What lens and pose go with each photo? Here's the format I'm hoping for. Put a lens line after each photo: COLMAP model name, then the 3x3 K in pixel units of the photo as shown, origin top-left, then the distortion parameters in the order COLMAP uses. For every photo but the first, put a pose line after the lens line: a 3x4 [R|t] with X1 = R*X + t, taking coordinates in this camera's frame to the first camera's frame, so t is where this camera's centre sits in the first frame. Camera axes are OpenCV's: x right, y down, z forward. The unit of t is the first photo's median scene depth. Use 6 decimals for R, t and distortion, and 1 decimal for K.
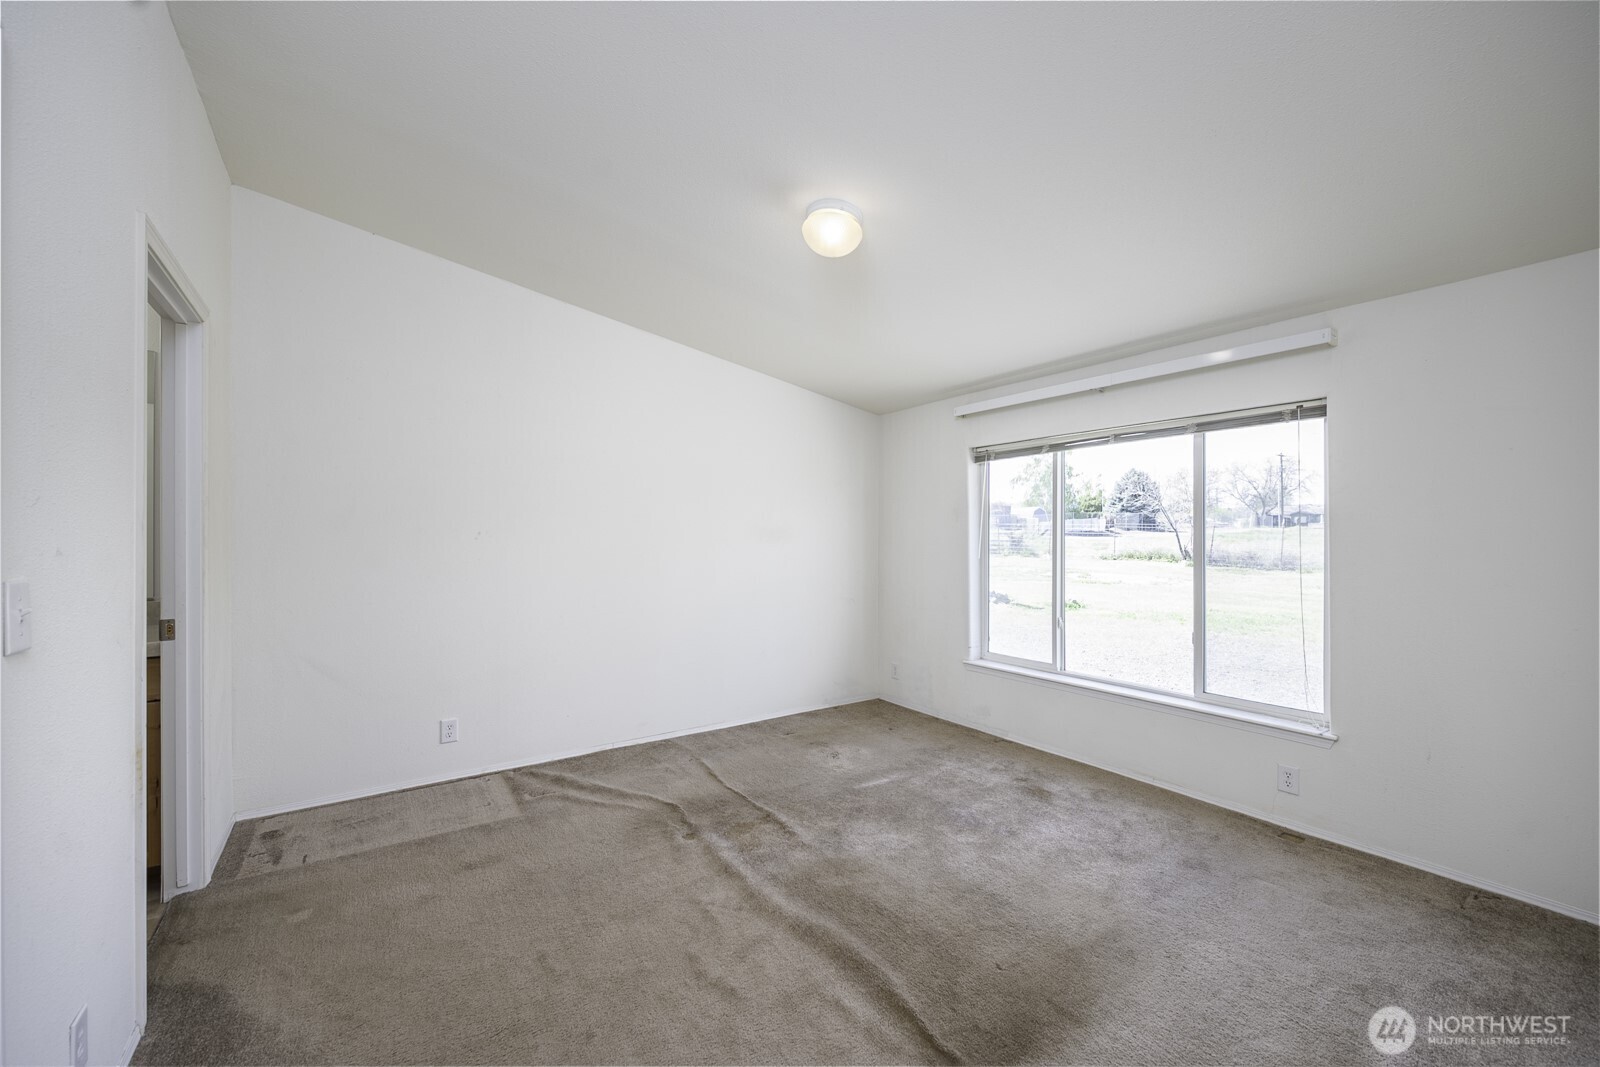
lens RADIAL K [[634.3, 0, 794.7], [0, 634.3, 539.1], [0, 0, 1]] dist [0.001722, 0.000094]
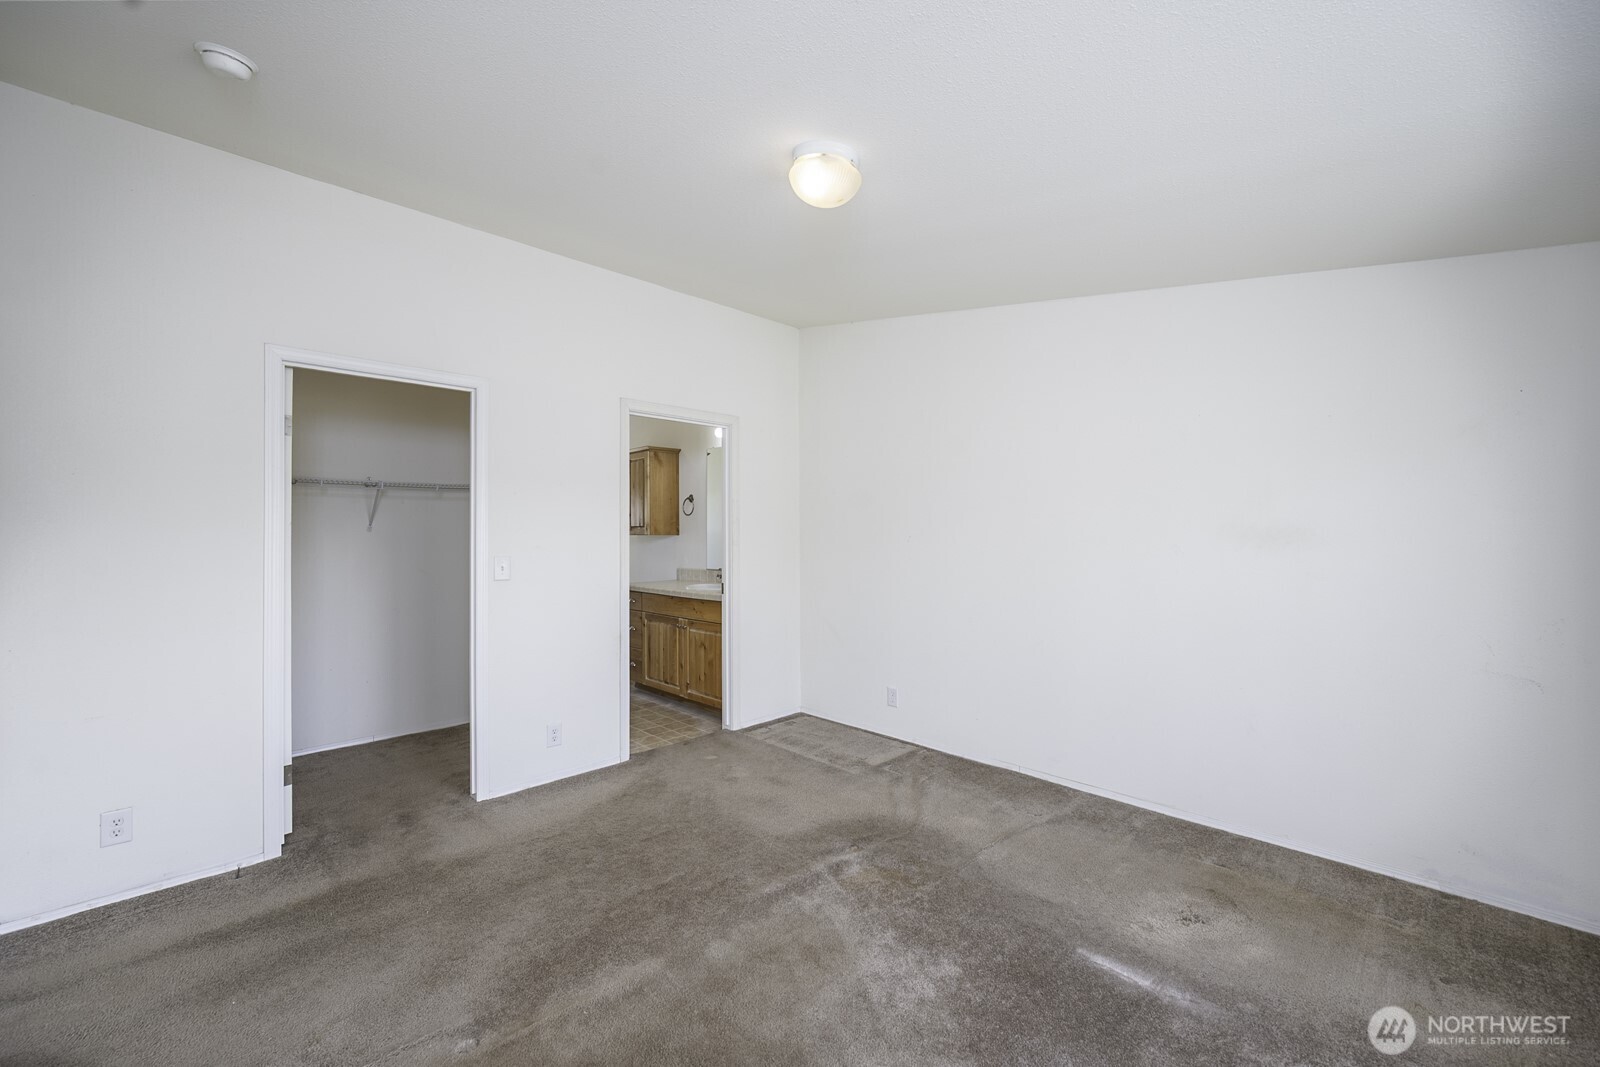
lens RADIAL K [[634.3, 0, 794.7], [0, 634.3, 539.1], [0, 0, 1]] dist [0.001722, 0.000094]
pose [[0.172735, 0.001059, -0.984968, 0.621676], [-0.004960, 0.999988, 0.000206, 0.000559], [0.984956, 0.004850, 0.172738, 0.603092]]
